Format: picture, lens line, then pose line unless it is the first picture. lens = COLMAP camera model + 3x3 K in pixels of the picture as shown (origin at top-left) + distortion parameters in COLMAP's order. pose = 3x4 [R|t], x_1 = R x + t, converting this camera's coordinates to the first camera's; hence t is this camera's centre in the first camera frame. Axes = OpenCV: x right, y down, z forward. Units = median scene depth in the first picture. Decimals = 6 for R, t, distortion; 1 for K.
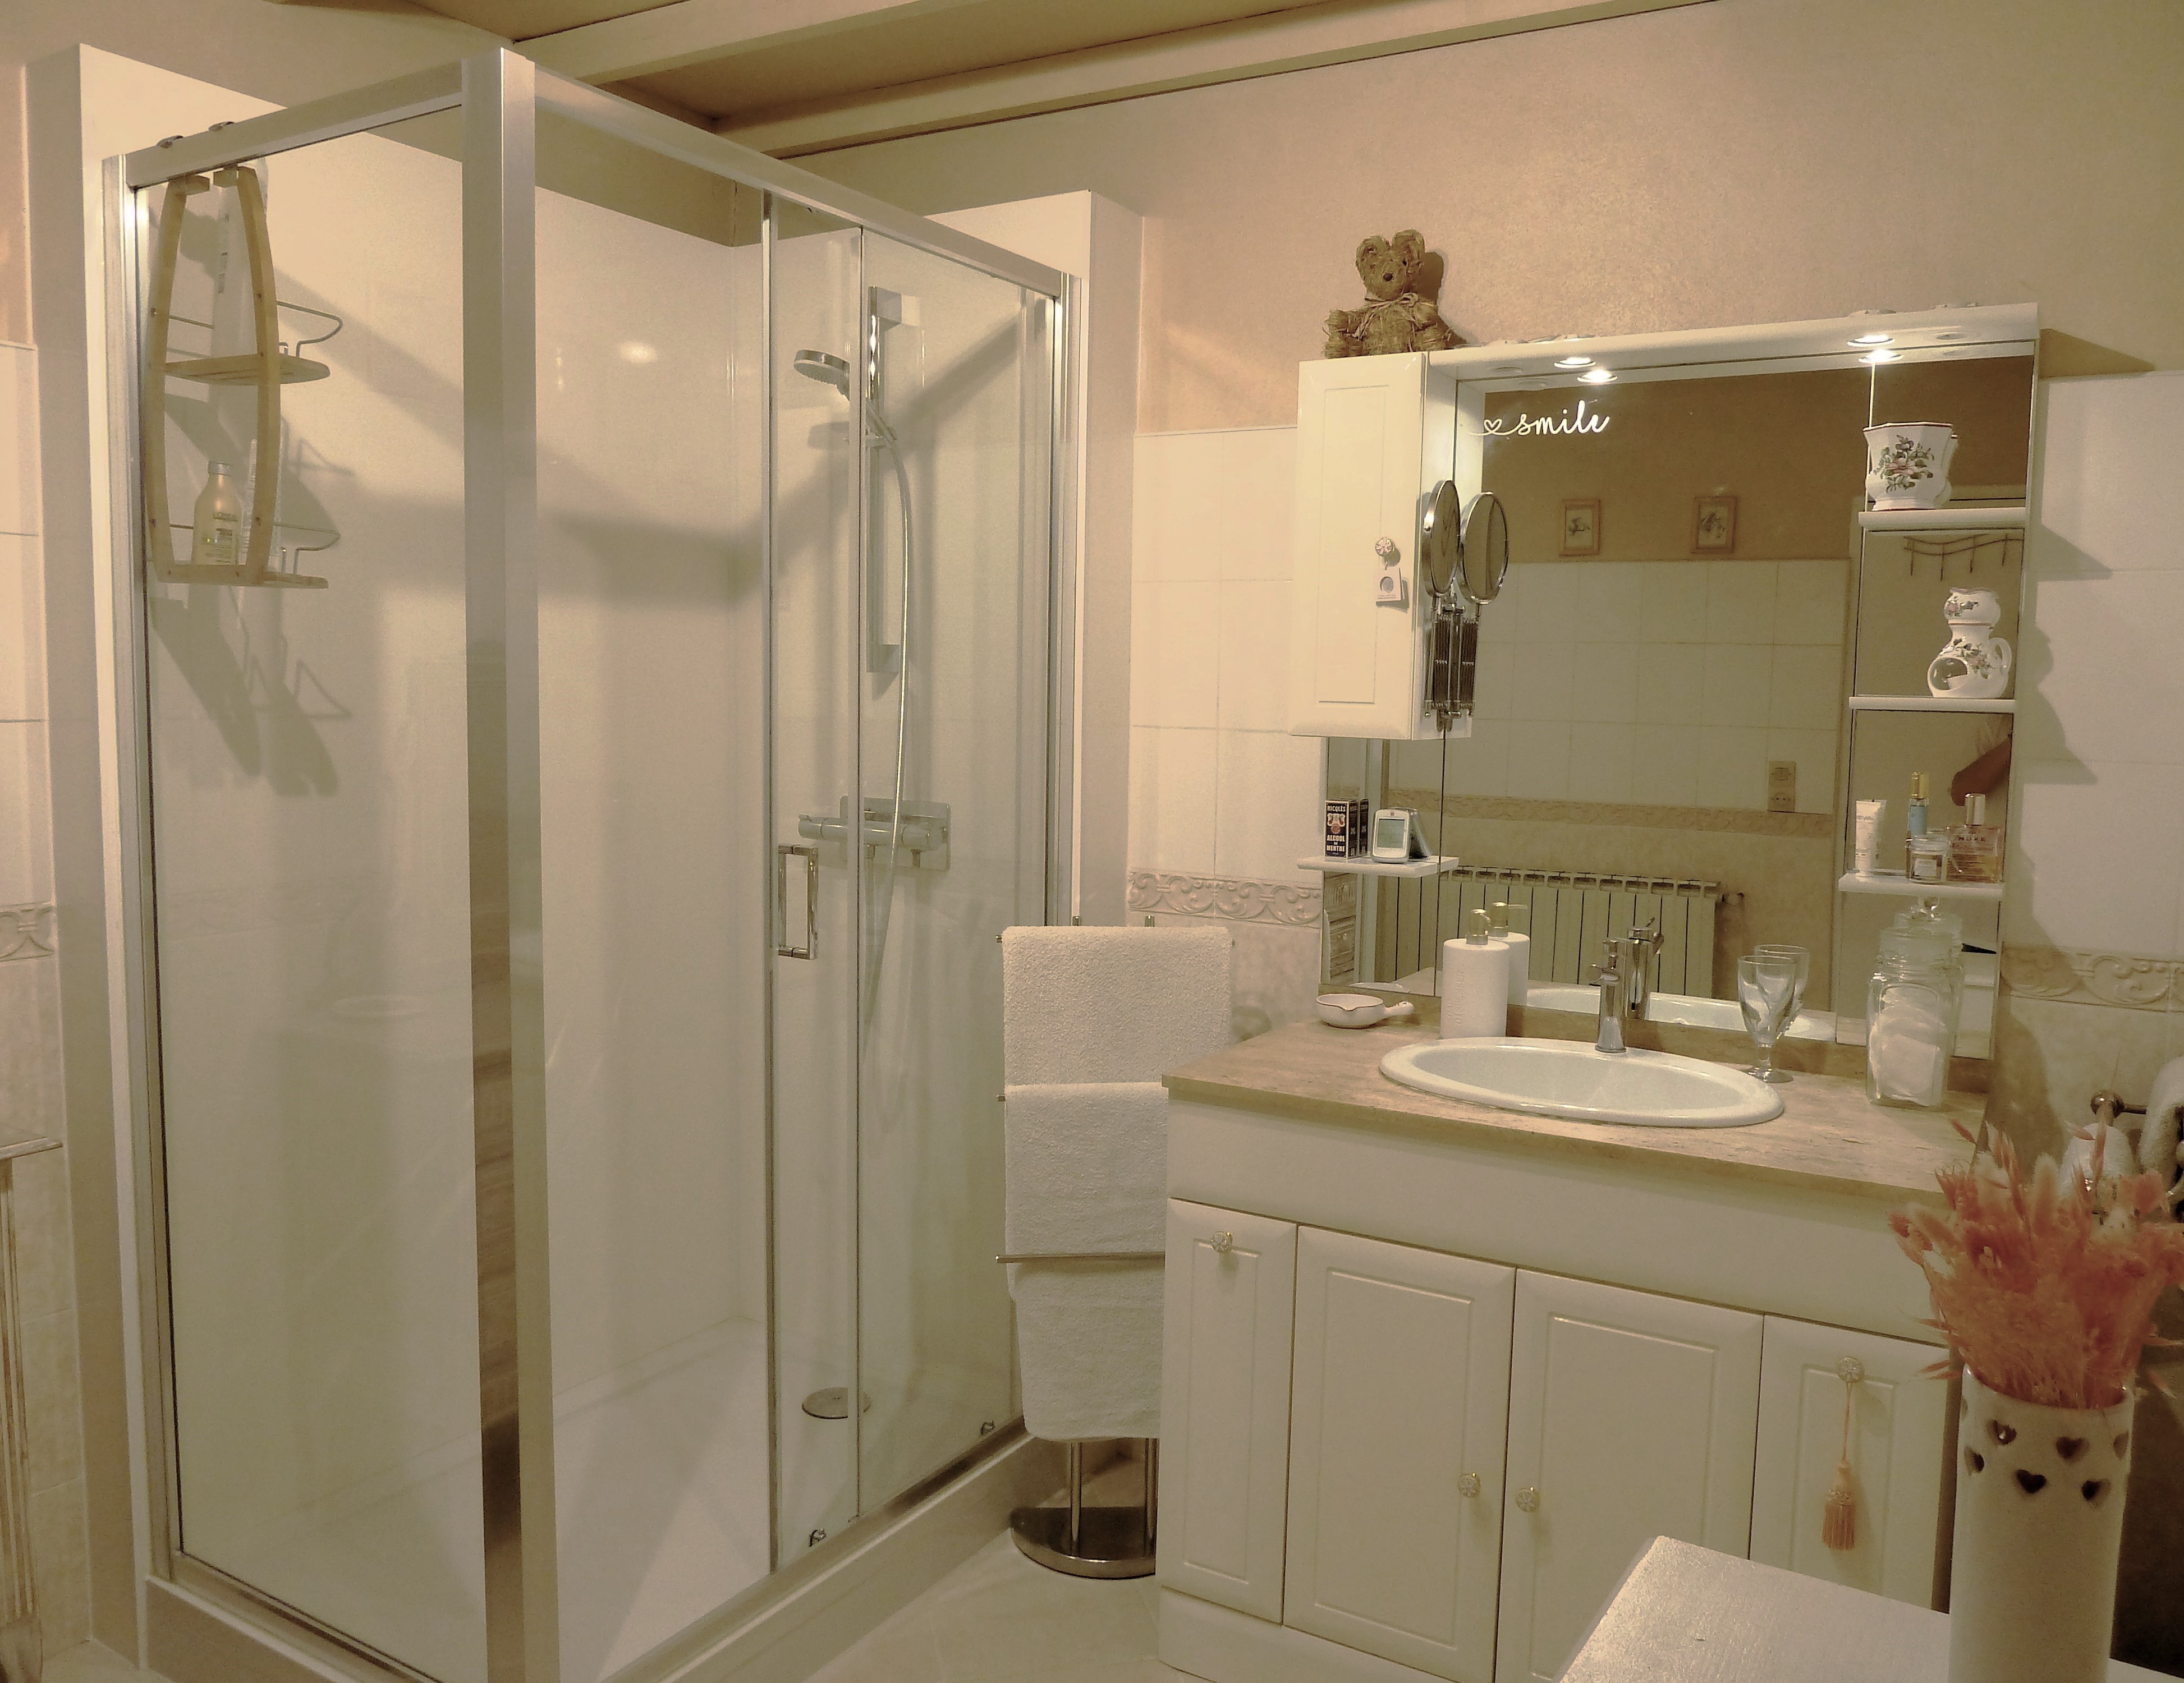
lens RADIAL K [[1641.5, 0, 1096.9], [0, 1641.5, 827.4], [0, 0, 1]] dist [-0.041733, 0.008430]
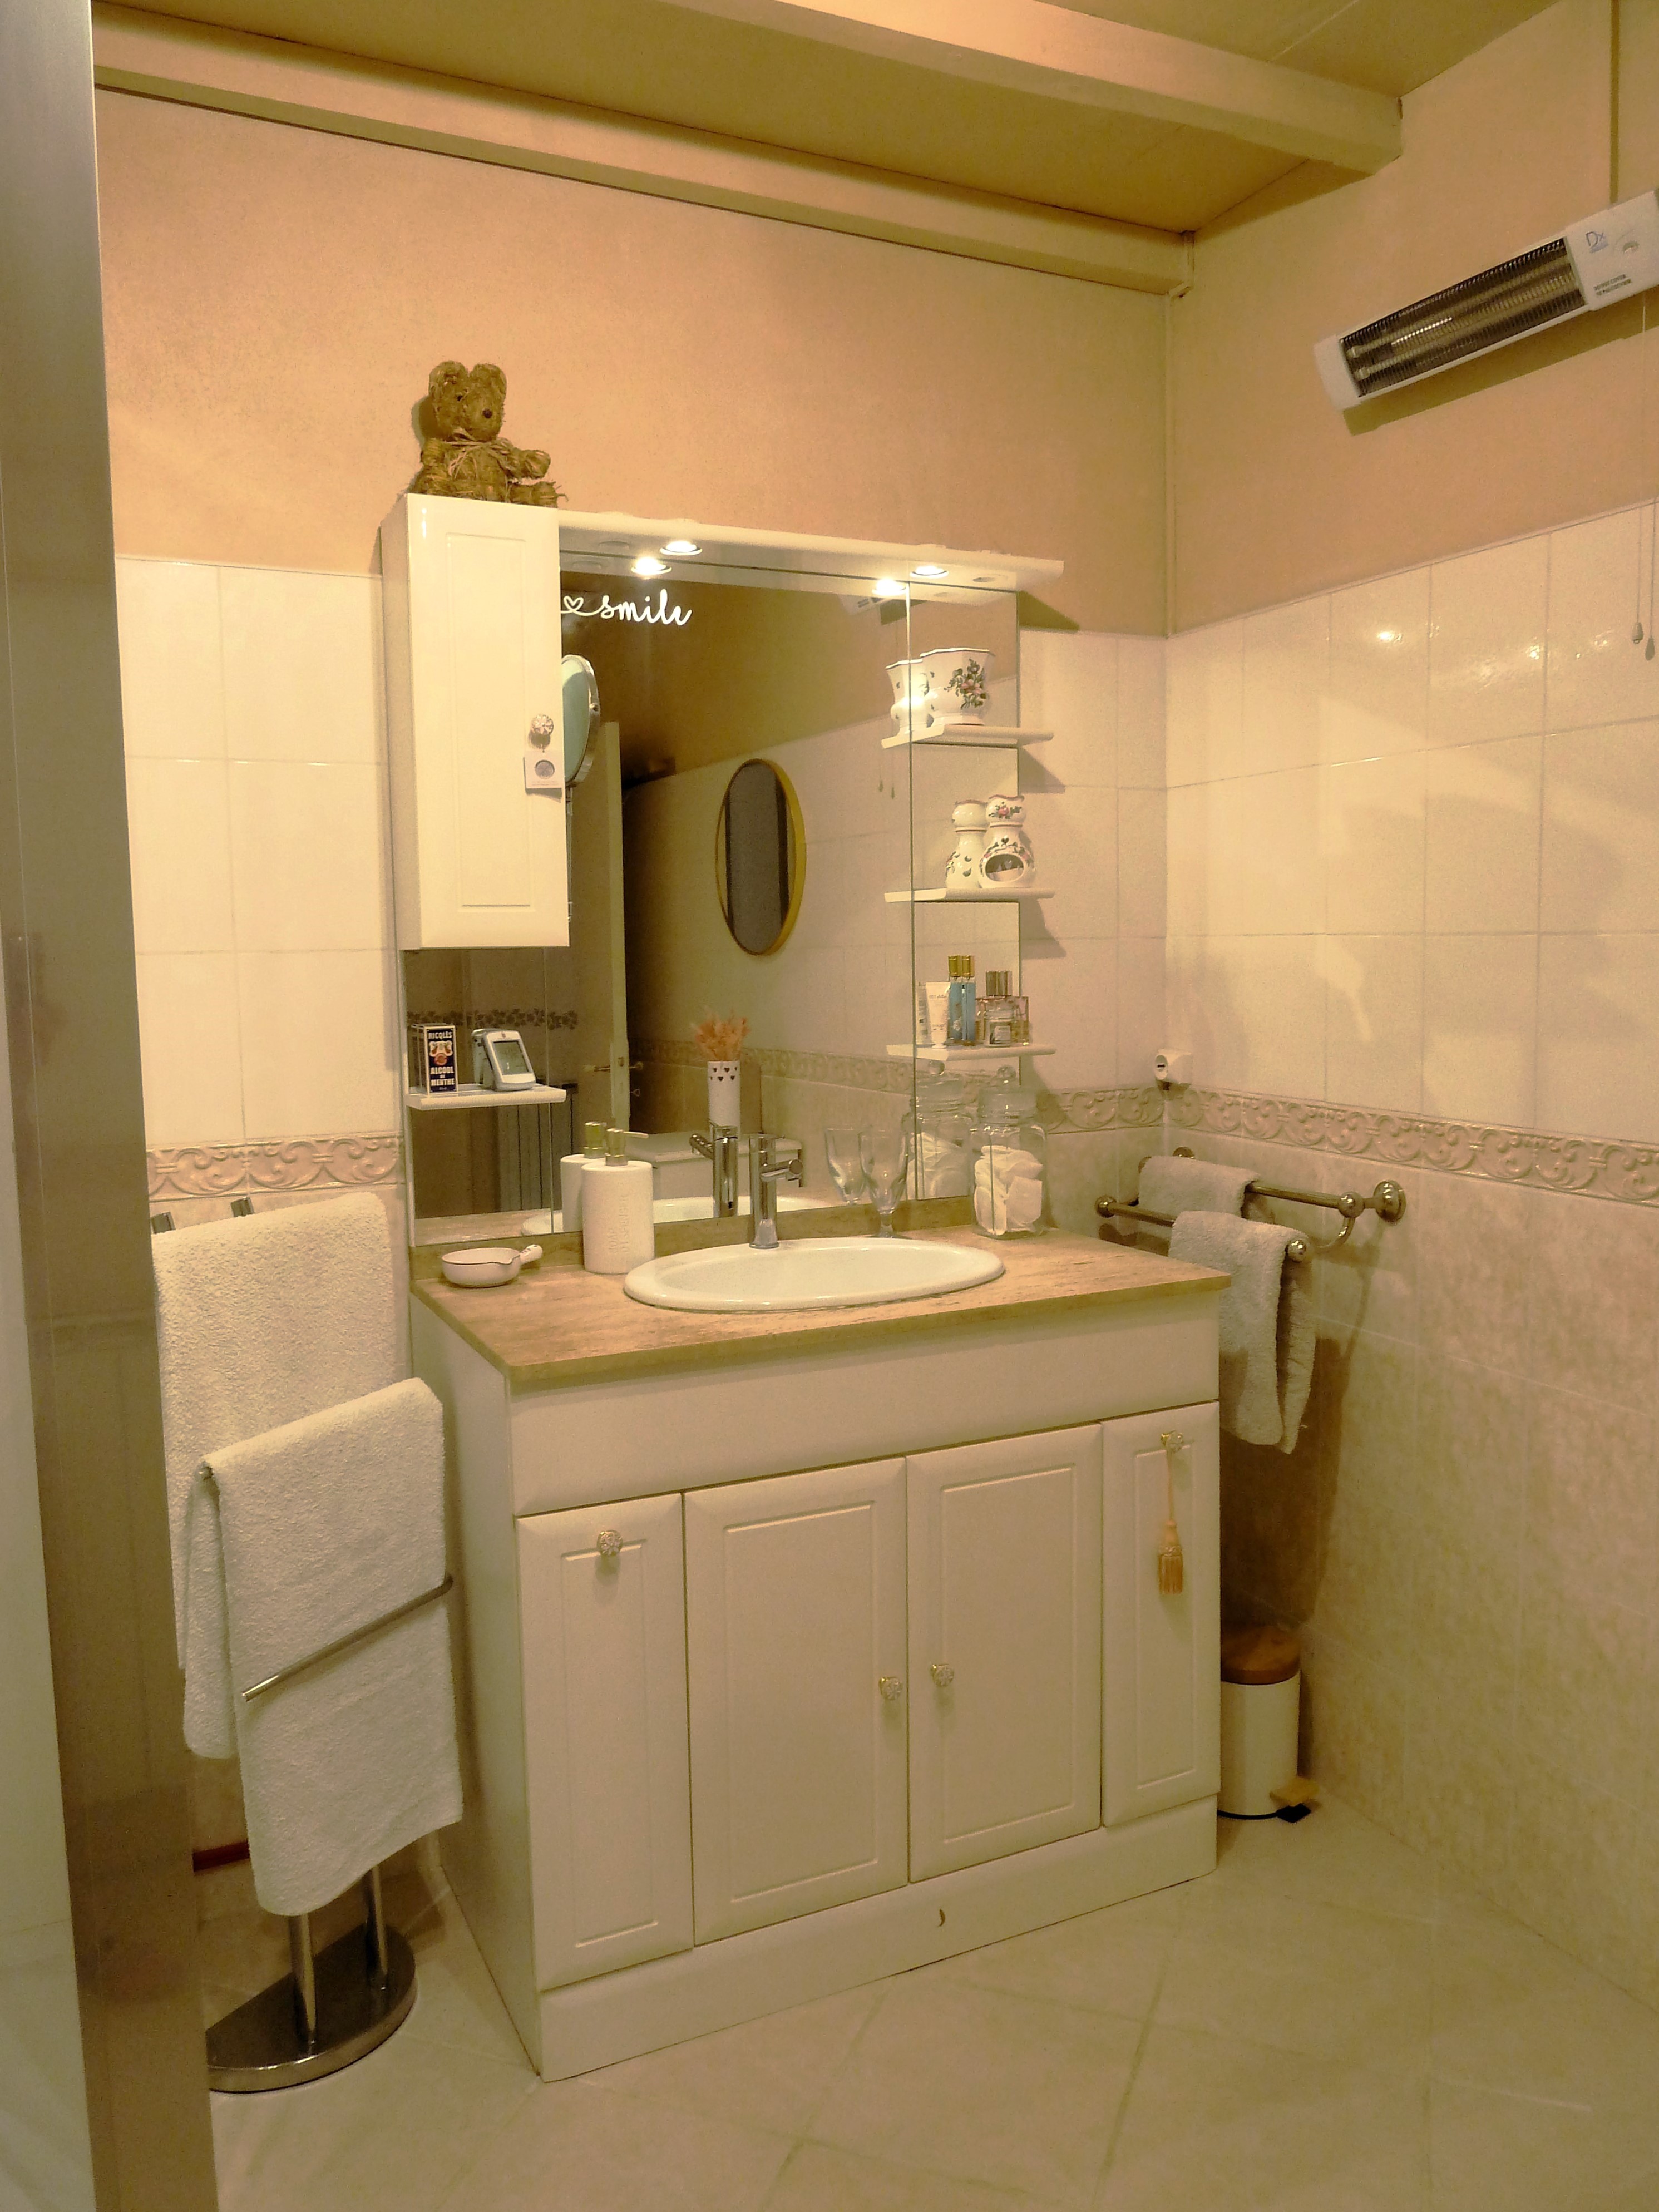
lens RADIAL K [[1645.8, 0, 829.5], [0, 1645.8, 1106.0], [0, 0, 1]] dist [-0.040318, 0.011239]
pose [[0.553837, -0.107738, 0.825625, -0.482399], [0.099825, 0.993033, 0.062620, -0.008847], [-0.826619, 0.047737, 0.560733, 0.388078]]
